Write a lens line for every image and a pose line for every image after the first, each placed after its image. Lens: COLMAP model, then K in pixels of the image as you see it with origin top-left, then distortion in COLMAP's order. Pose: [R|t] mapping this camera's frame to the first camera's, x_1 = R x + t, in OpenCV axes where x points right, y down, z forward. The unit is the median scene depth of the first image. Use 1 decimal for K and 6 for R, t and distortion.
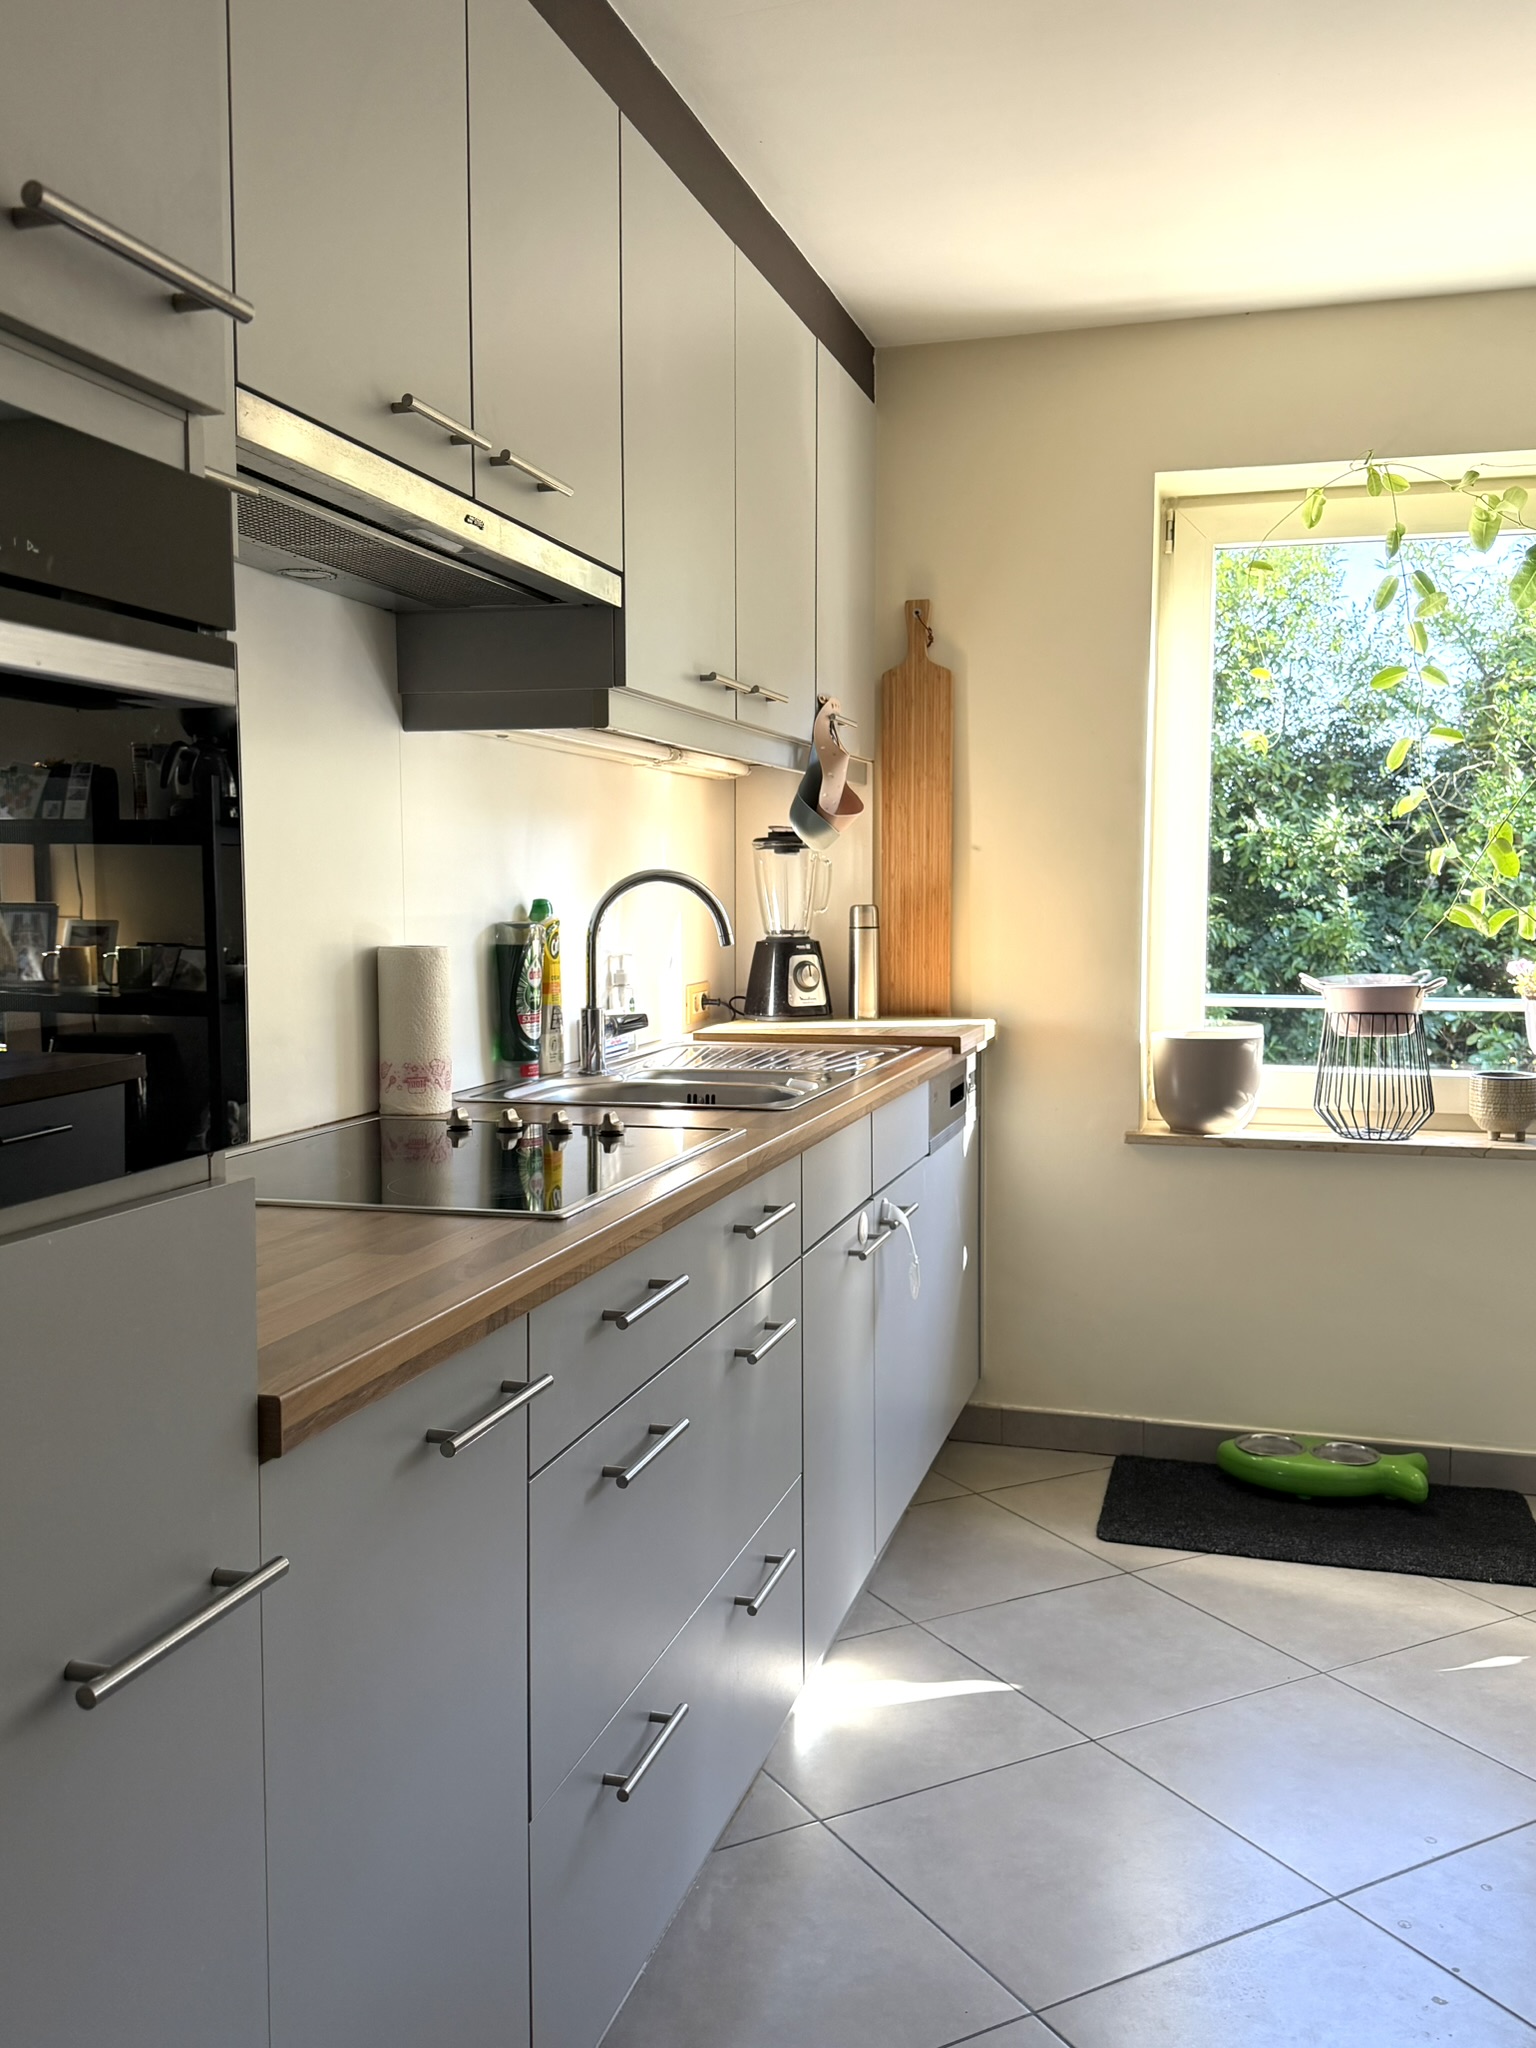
lens RADIAL K [[1770.2, 0, 758.7], [0, 1770.2, 1028.1], [0, 0, 1]] dist [0.098979, -0.140258]
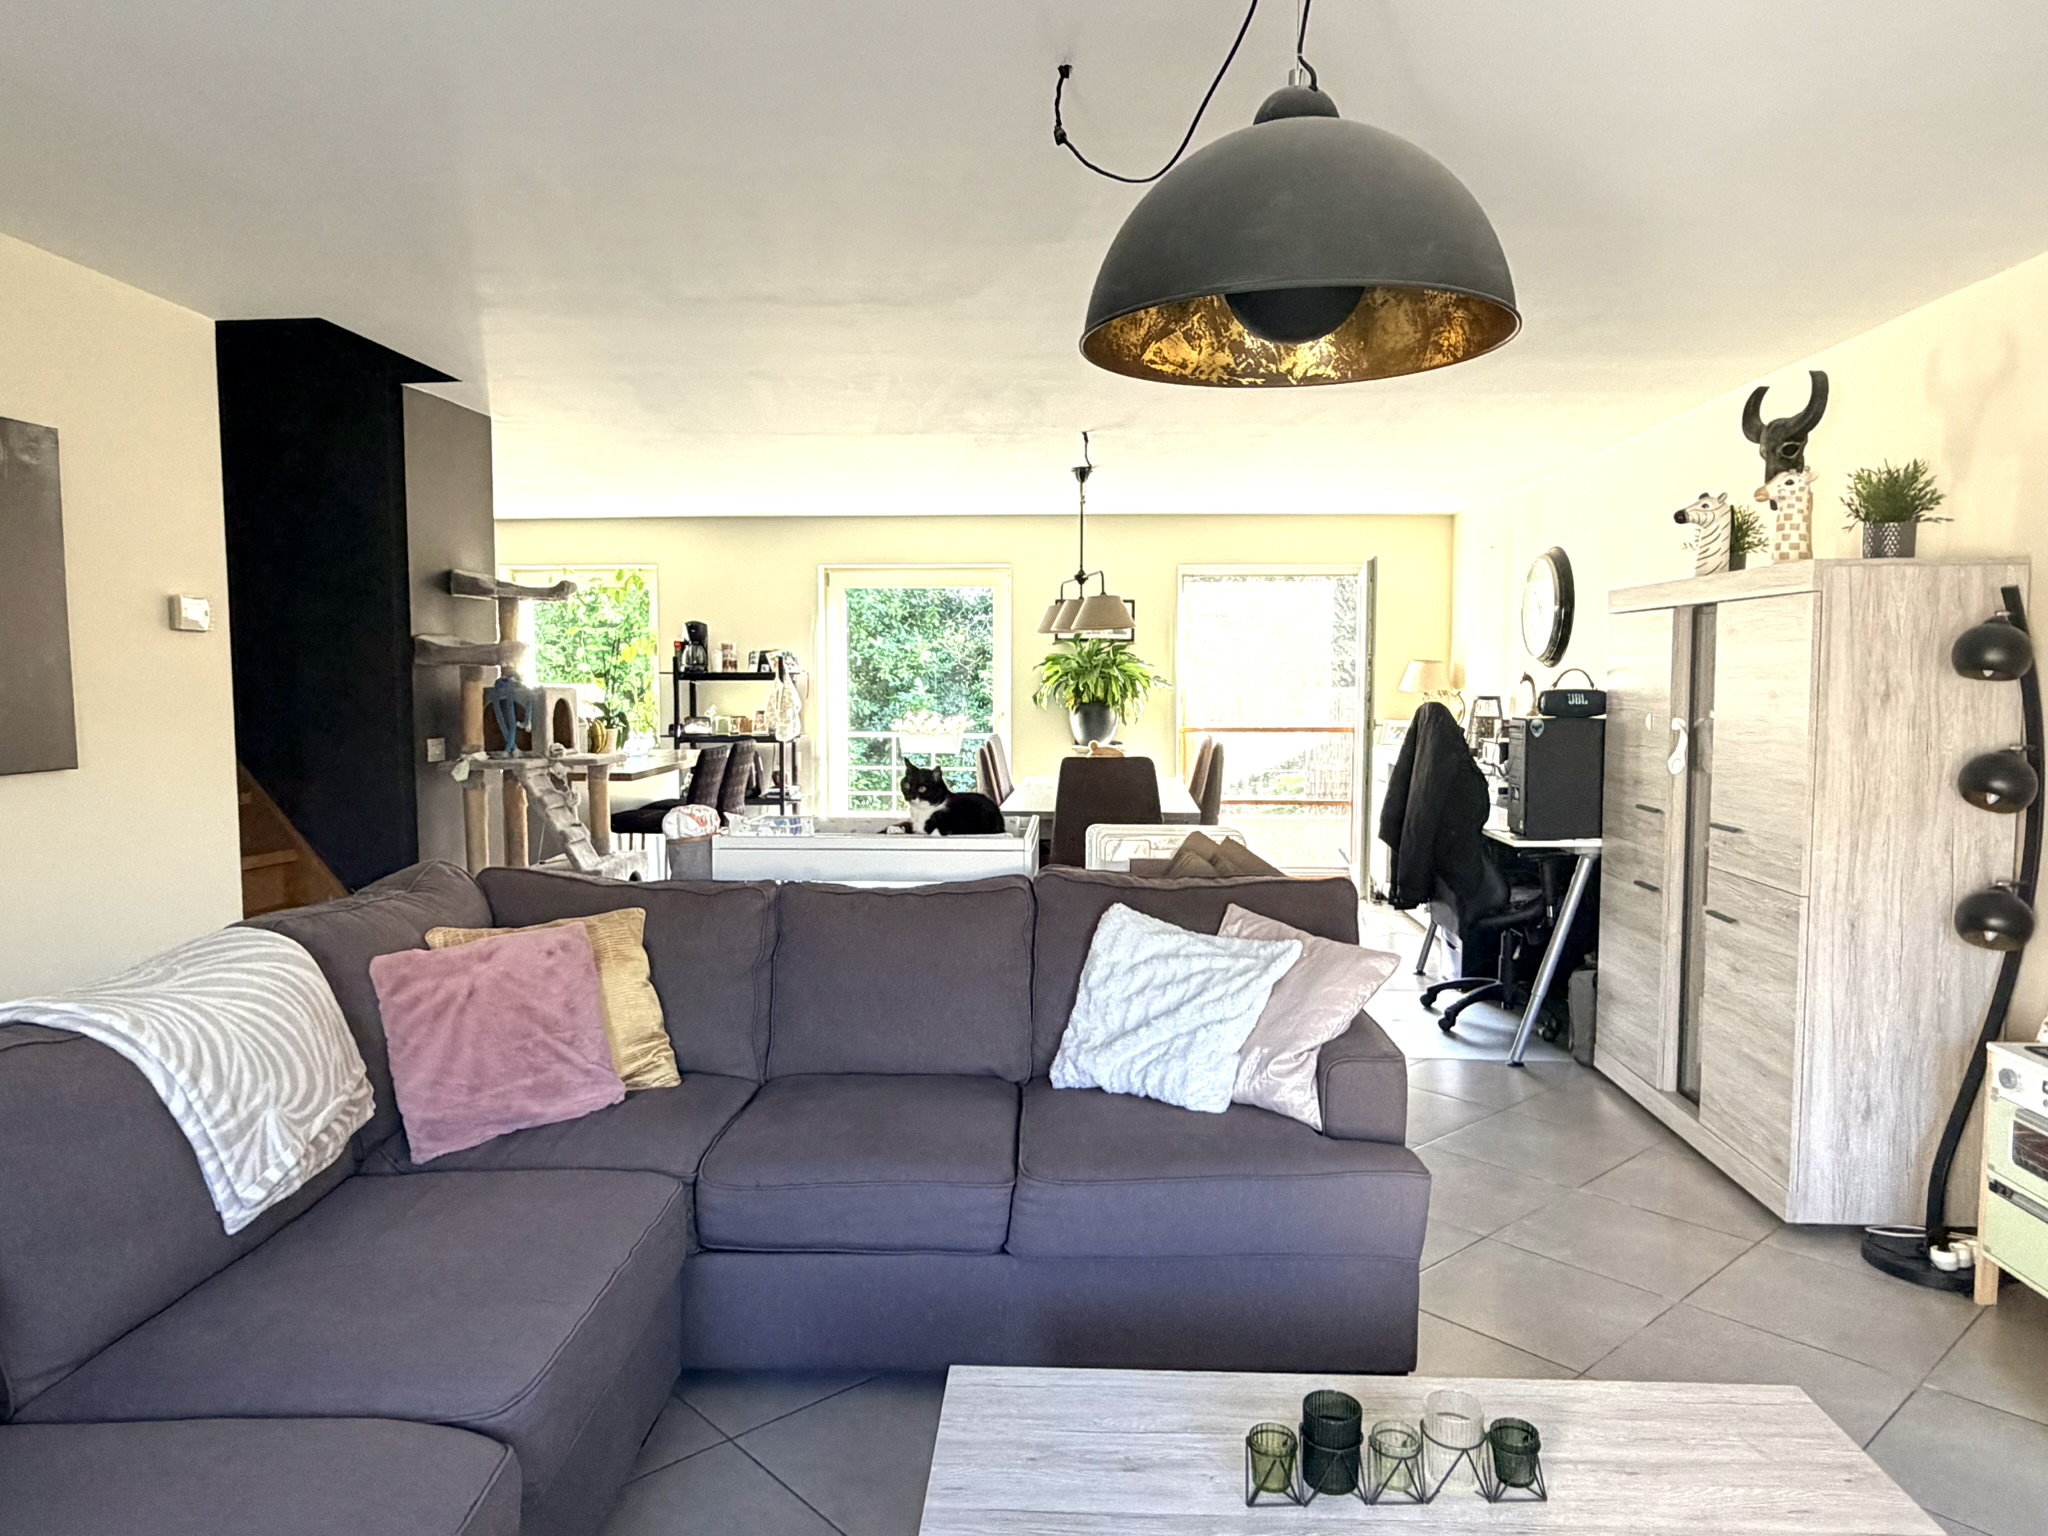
lens RADIAL K [[1363.7, 0, 1027.1], [0, 1363.7, 778.8], [0, 0, 1]] dist [0.008648, 0.000123]
pose [[0.974275, -0.018120, 0.224632, 0.687519], [0.018157, 0.999833, 0.001901, 0.101182], [-0.224629, 0.002226, 0.974442, -1.874324]]
